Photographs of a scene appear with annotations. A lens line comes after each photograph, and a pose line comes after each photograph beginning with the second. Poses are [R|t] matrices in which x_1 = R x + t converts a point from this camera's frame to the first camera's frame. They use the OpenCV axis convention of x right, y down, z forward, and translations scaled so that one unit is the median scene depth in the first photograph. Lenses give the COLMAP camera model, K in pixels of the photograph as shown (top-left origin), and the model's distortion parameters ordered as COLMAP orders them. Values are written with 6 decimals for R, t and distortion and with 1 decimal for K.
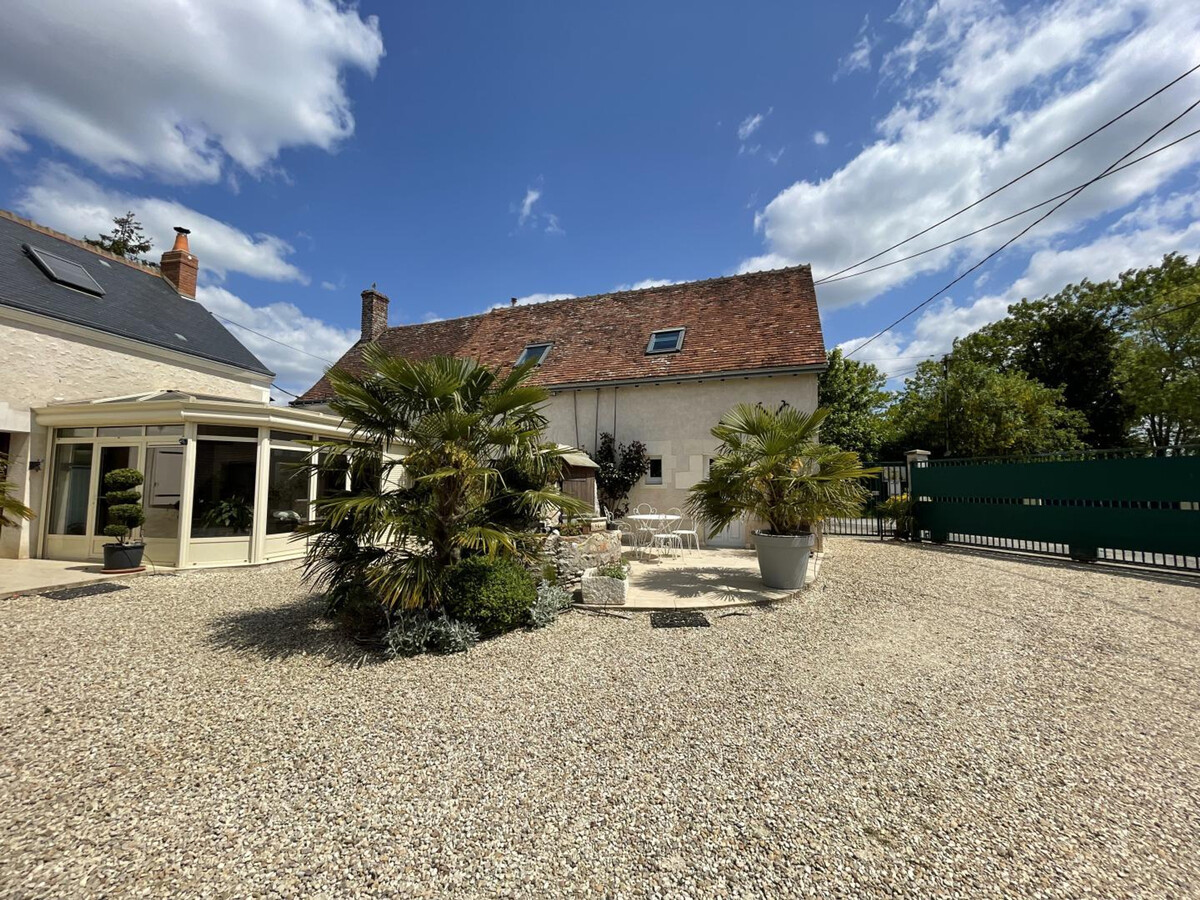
lens RADIAL K [[489.2, 0, 600.0], [0, 489.2, 450.0], [0, 0, 1]] dist [-0.002156, -0.000081]
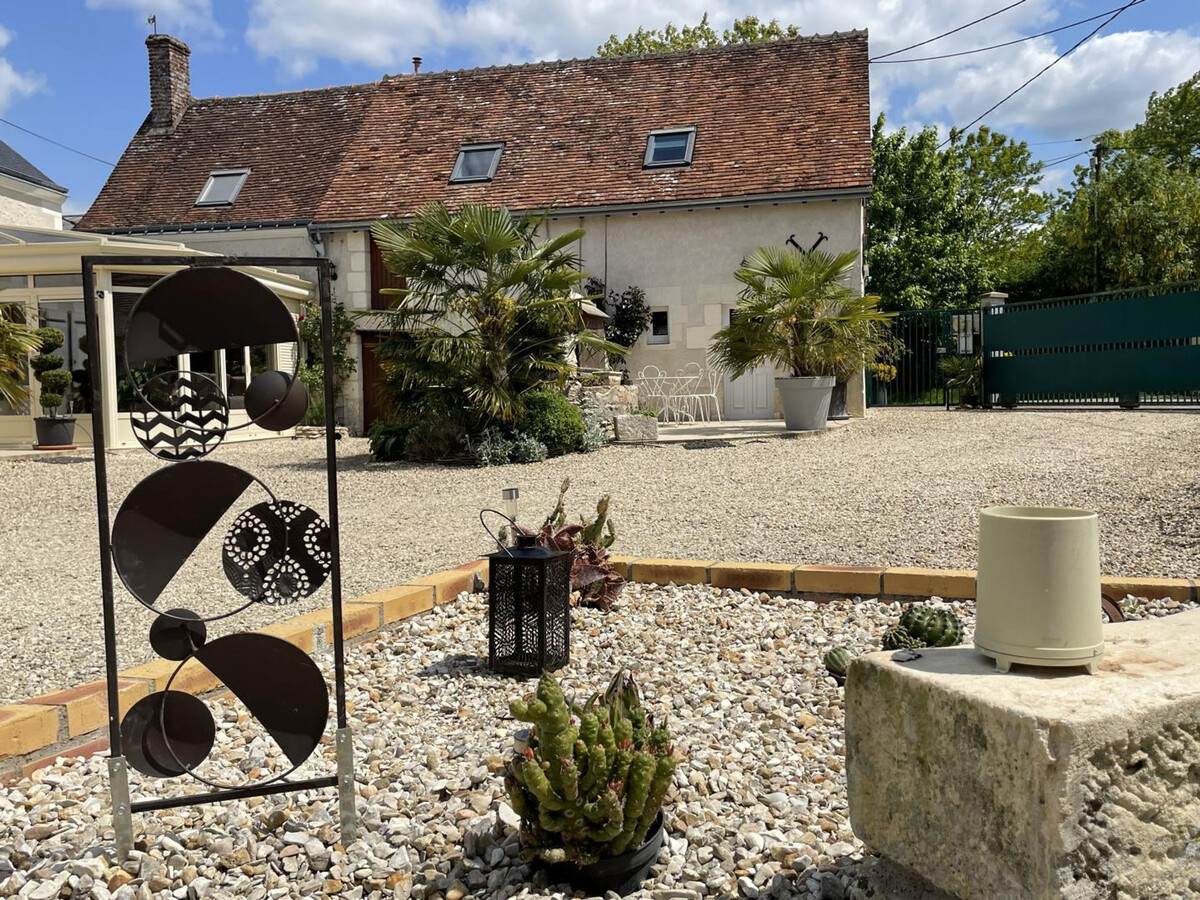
lens RADIAL K [[1107.1, 0, 606.8], [0, 1107.1, 432.3], [0, 0, 1]] dist [0.091032, -0.125061]
pose [[0.992385, -0.031239, 0.119145, -0.245451], [0.018092, 0.993781, 0.109871, 0.021054], [-0.121836, -0.106879, 0.986779, -0.971495]]
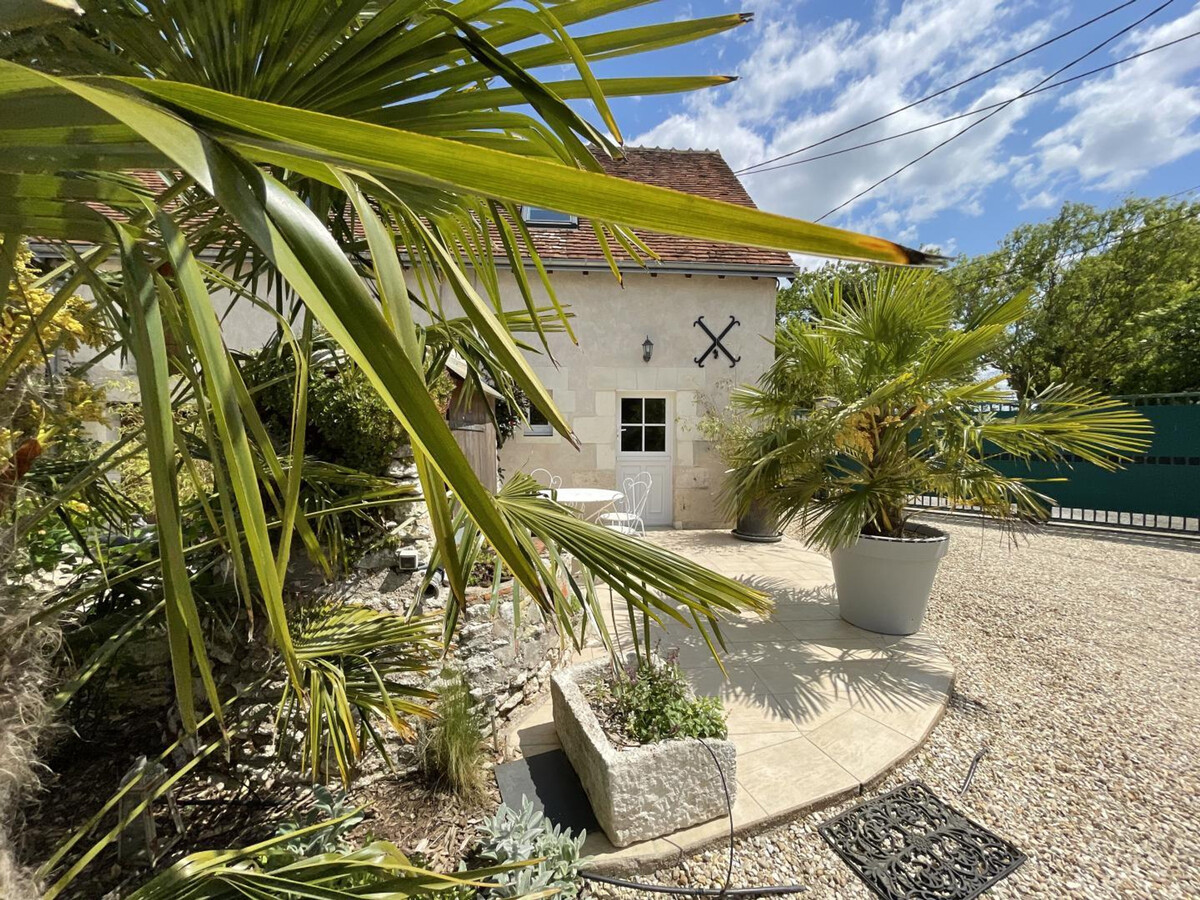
lens RADIAL K [[489.2, 0, 600.0], [0, 489.2, 450.0], [0, 0, 1]] dist [-0.002156, -0.000081]
pose [[0.905153, -0.013107, 0.424883, -0.115117], [-0.030169, 0.995023, 0.094965, 0.034570], [-0.424013, -0.098777, 0.900253, 0.537716]]
